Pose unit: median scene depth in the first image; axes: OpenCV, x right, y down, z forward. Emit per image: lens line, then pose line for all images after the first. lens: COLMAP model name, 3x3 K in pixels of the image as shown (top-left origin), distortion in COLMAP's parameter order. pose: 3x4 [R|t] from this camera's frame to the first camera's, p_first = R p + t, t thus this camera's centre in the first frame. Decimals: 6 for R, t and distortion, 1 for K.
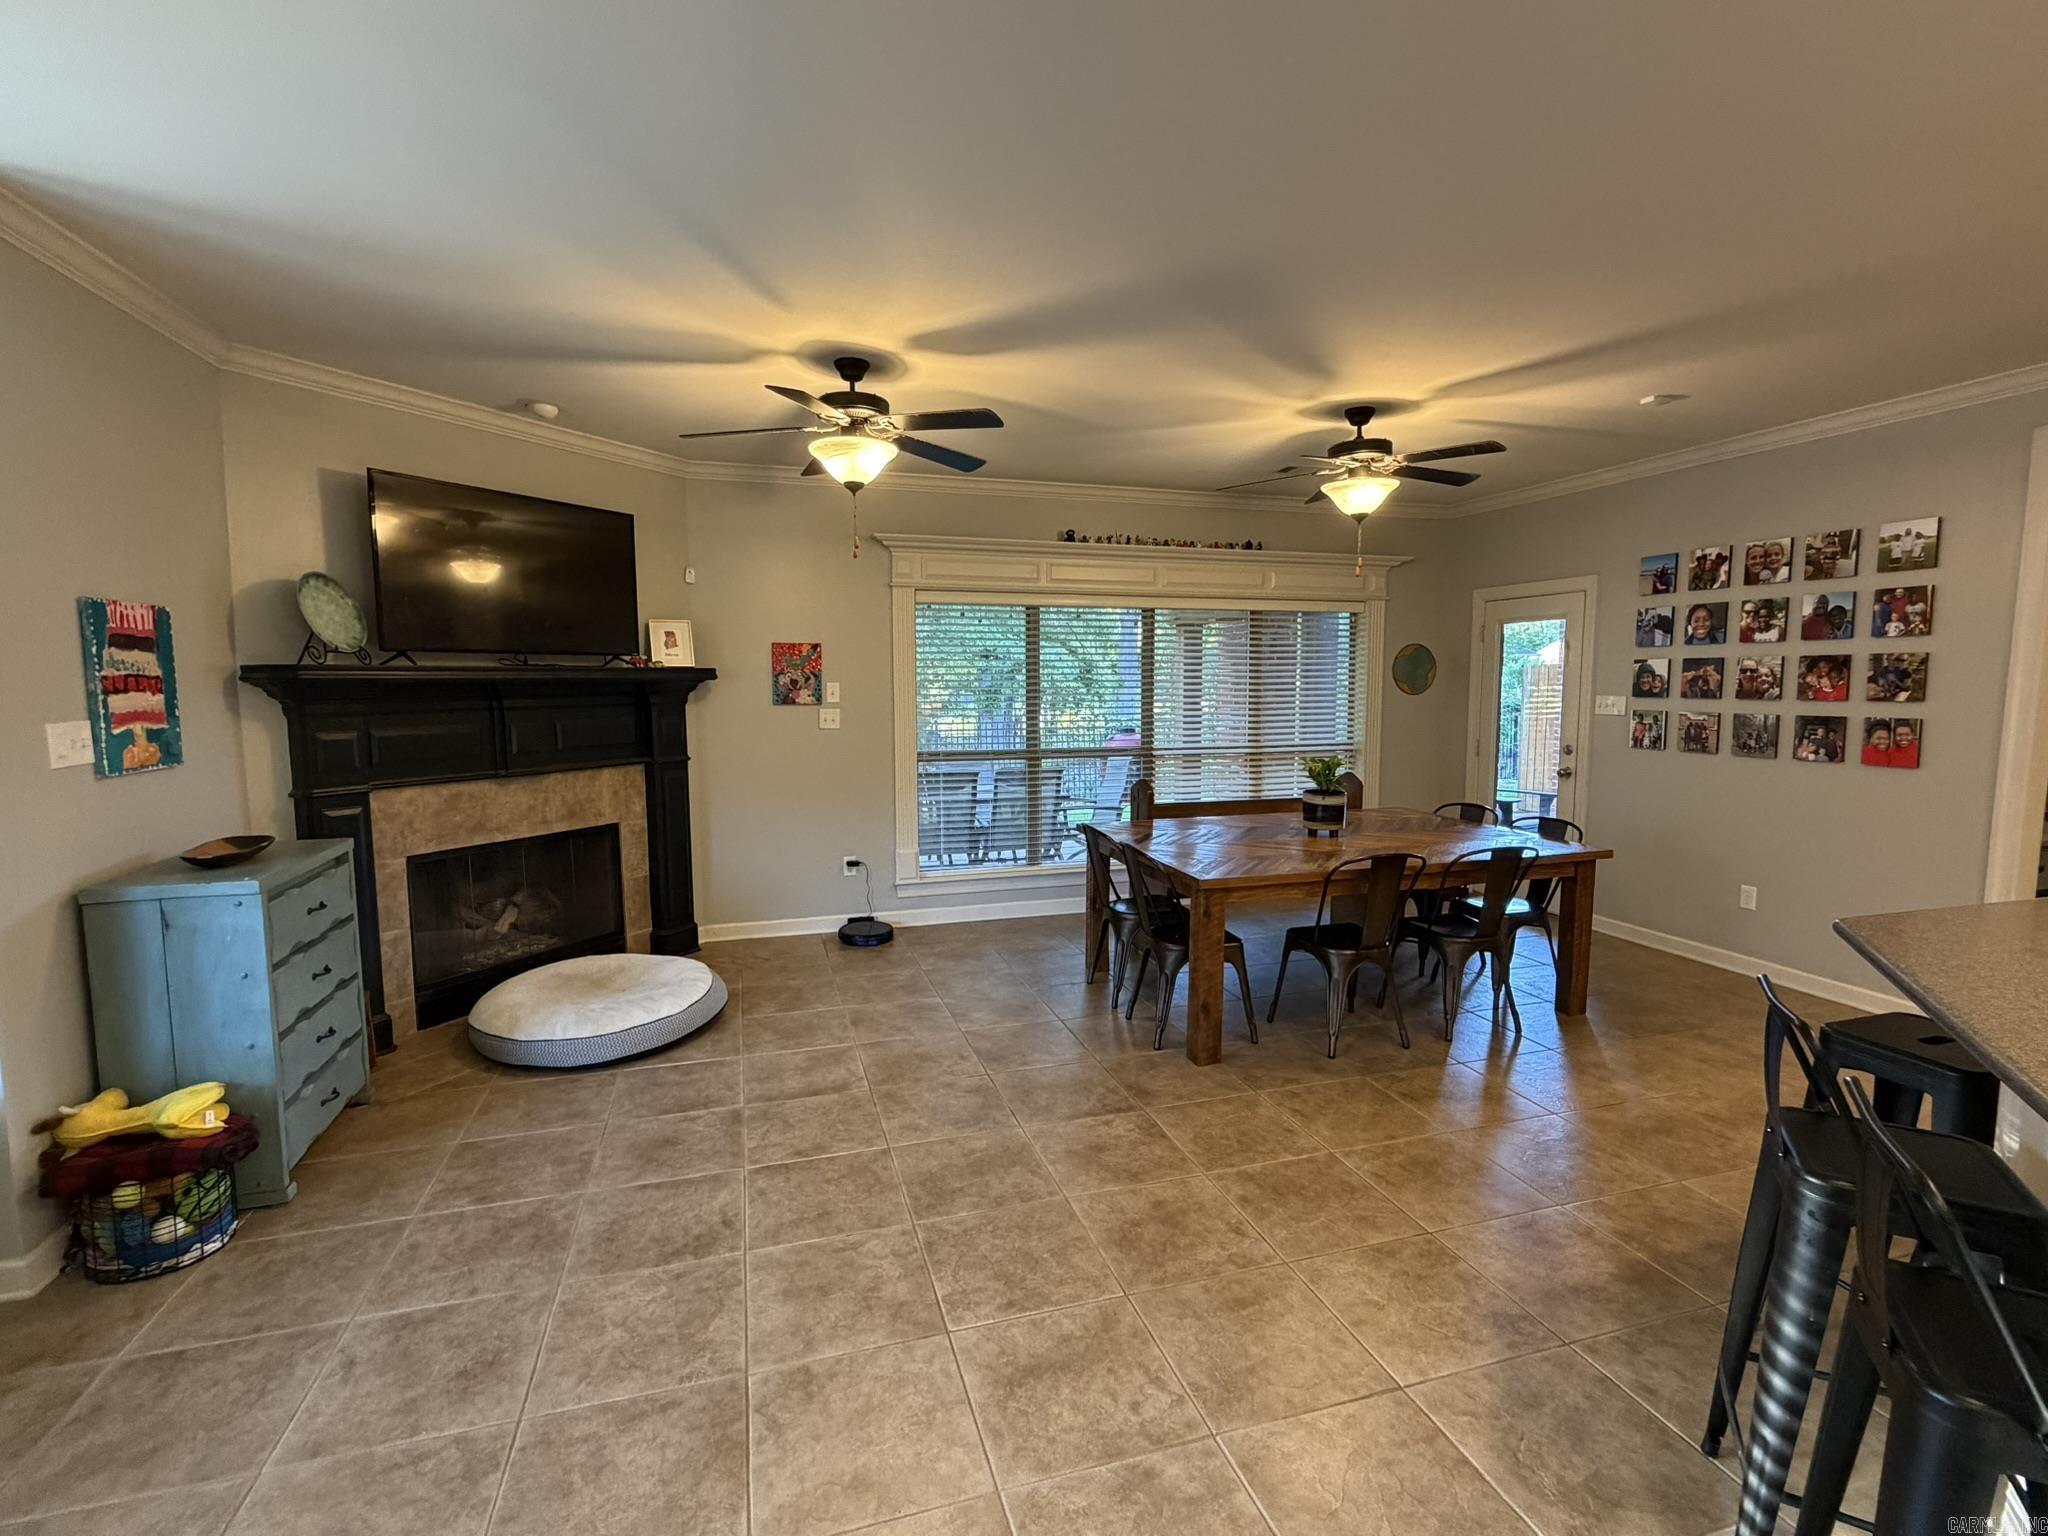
lens RADIAL K [[940.1, 0, 1021.2], [0, 940.1, 772.6], [0, 0, 1]] dist [-0.001718, 0.000117]
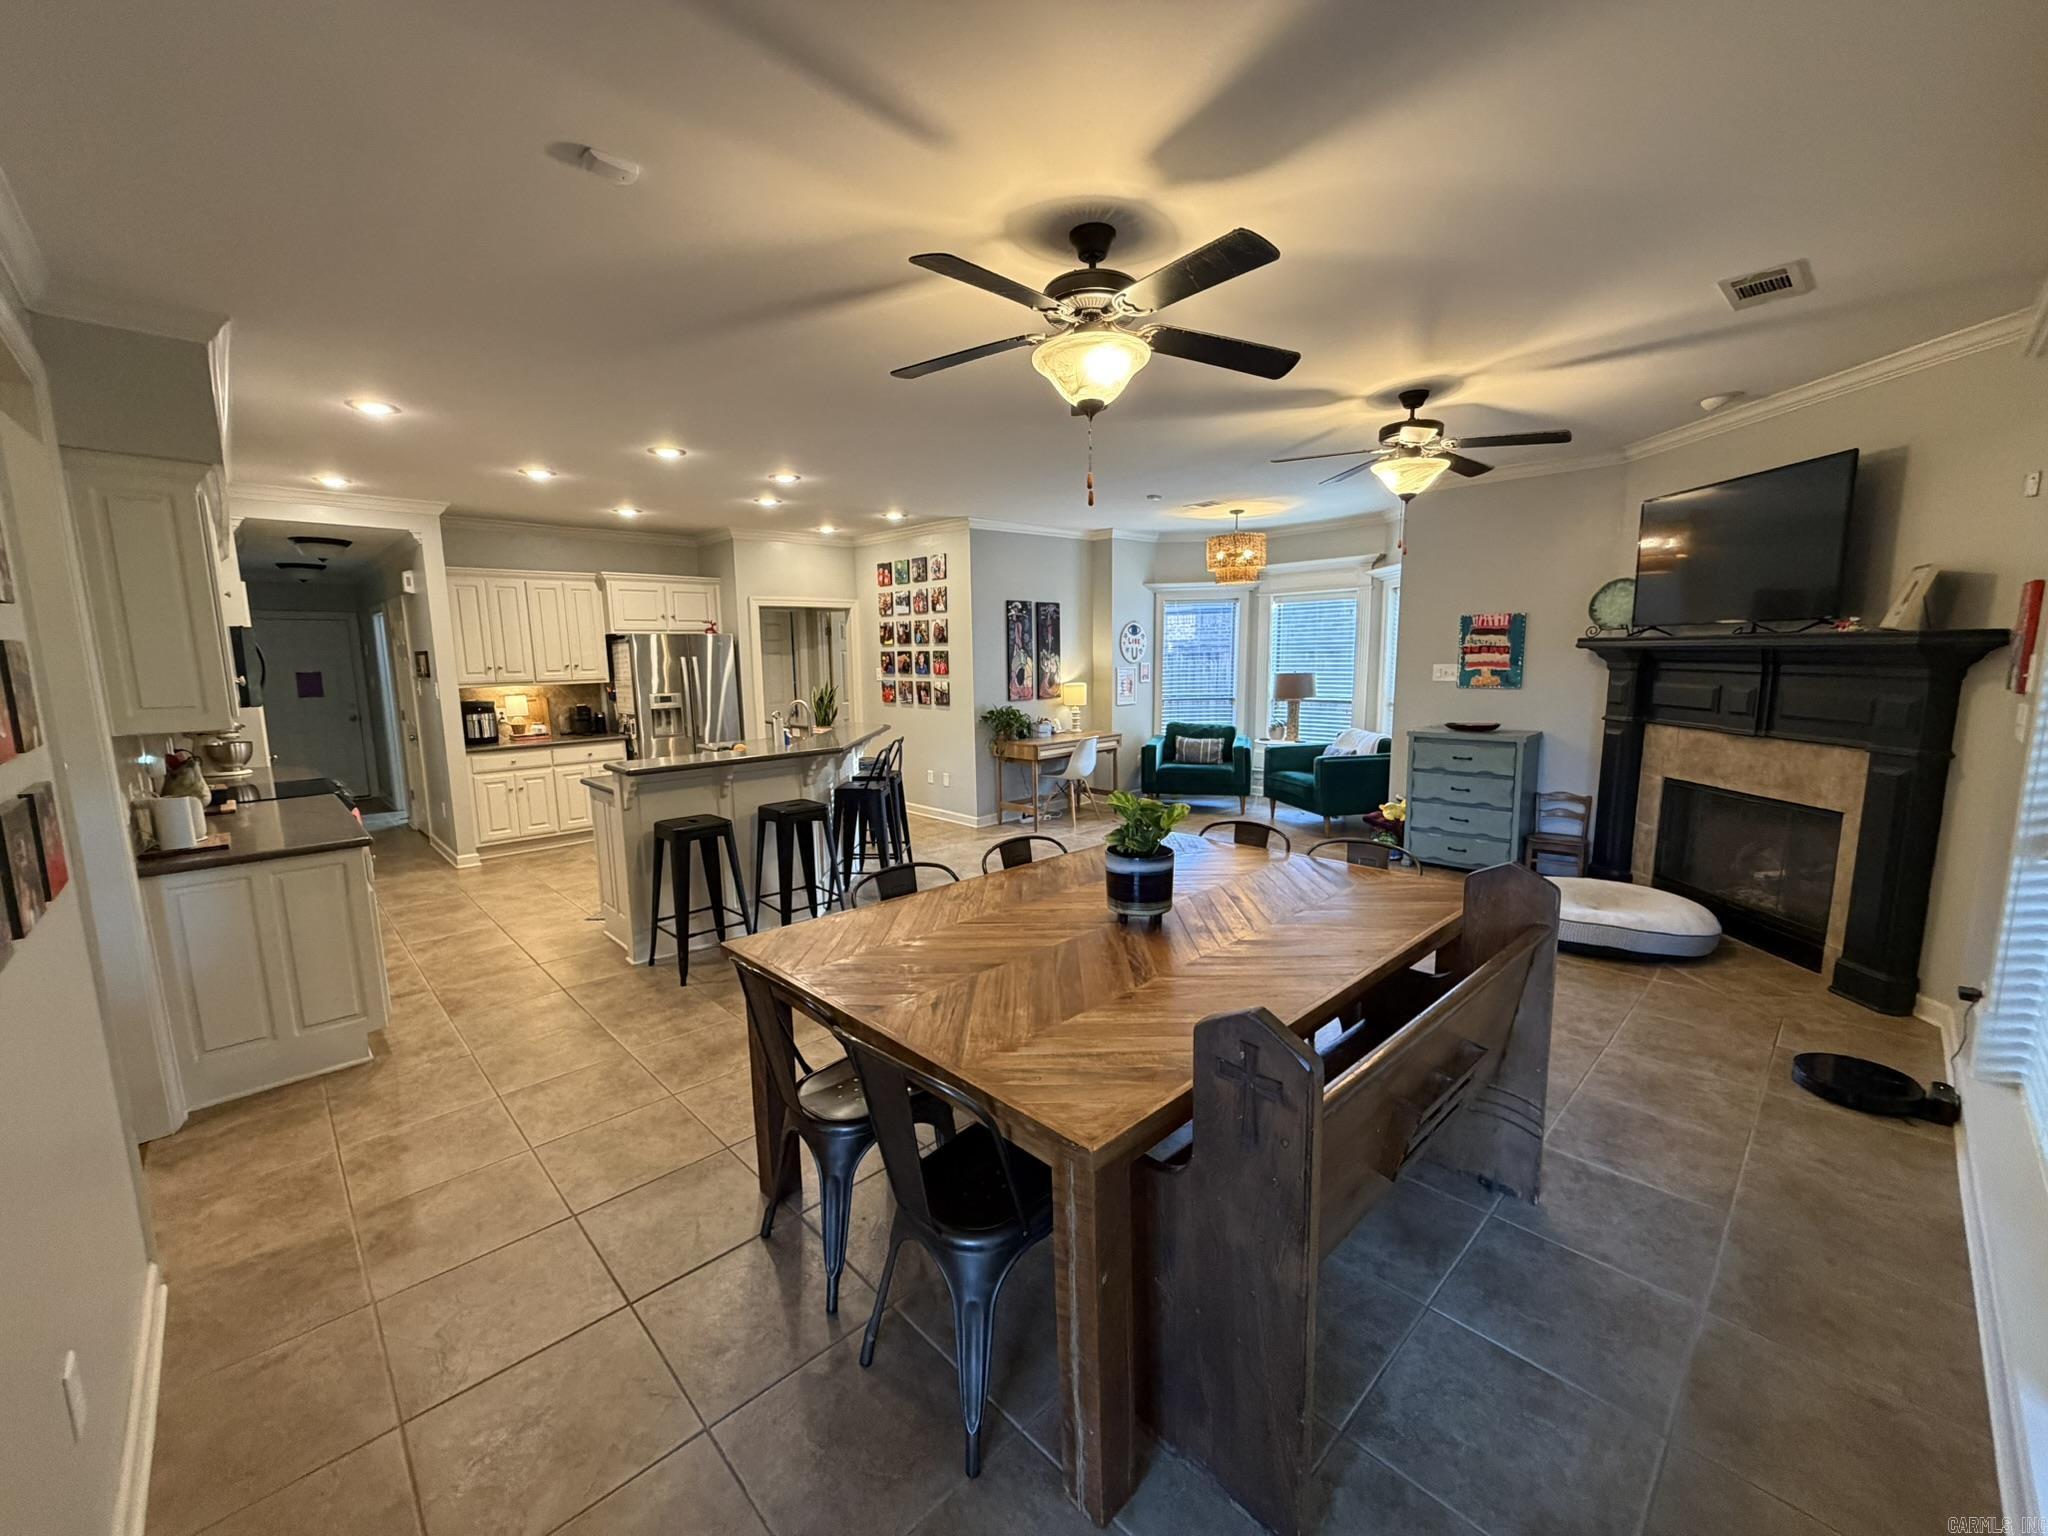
lens RADIAL K [[817.5, 0, 1017.4], [0, 817.5, 769.5], [0, 0, 1]] dist [0.000498, -0.000052]
pose [[-0.892136, 0.082639, -0.444143, 0.660250], [-0.026379, 0.971920, 0.233826, -0.161565], [0.450995, 0.220321, -0.864906, 1.487507]]
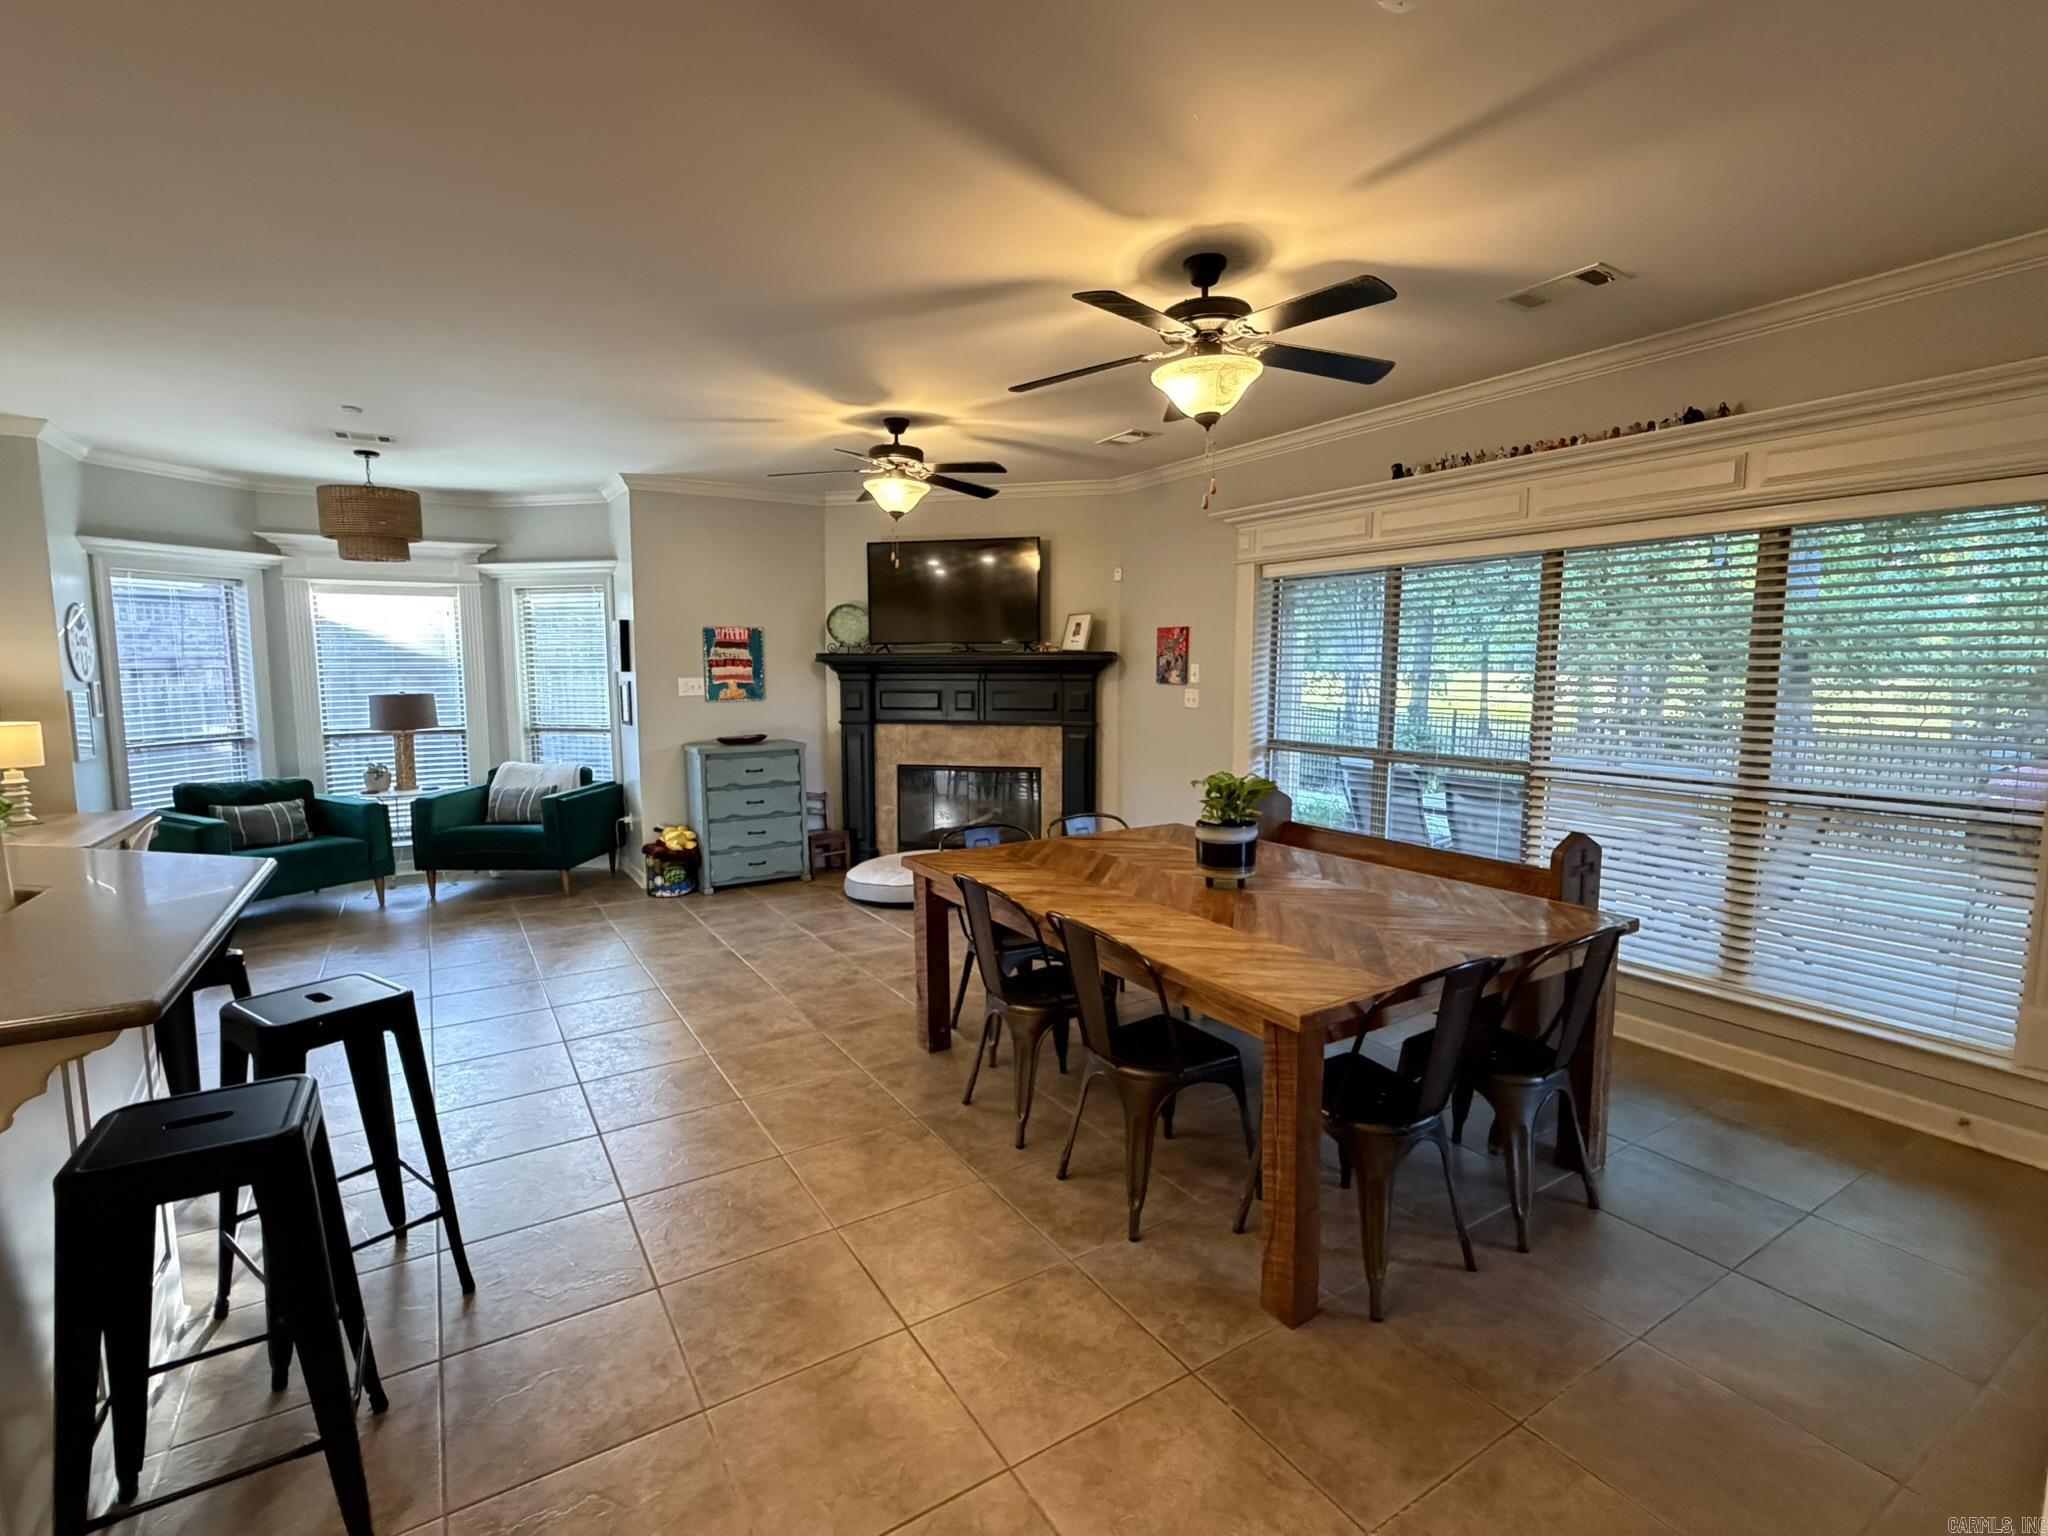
lens RADIAL K [[957.6, 0, 1024.0], [0, 957.6, 768.0], [0, 0, 1]] dist [-0.000331, 0.000224]
pose [[0.261947, 0.105234, -0.959328, 1.005228], [-0.094972, 0.992023, 0.082888, -0.065758], [0.960398, 0.069397, 0.269852, 0.696867]]
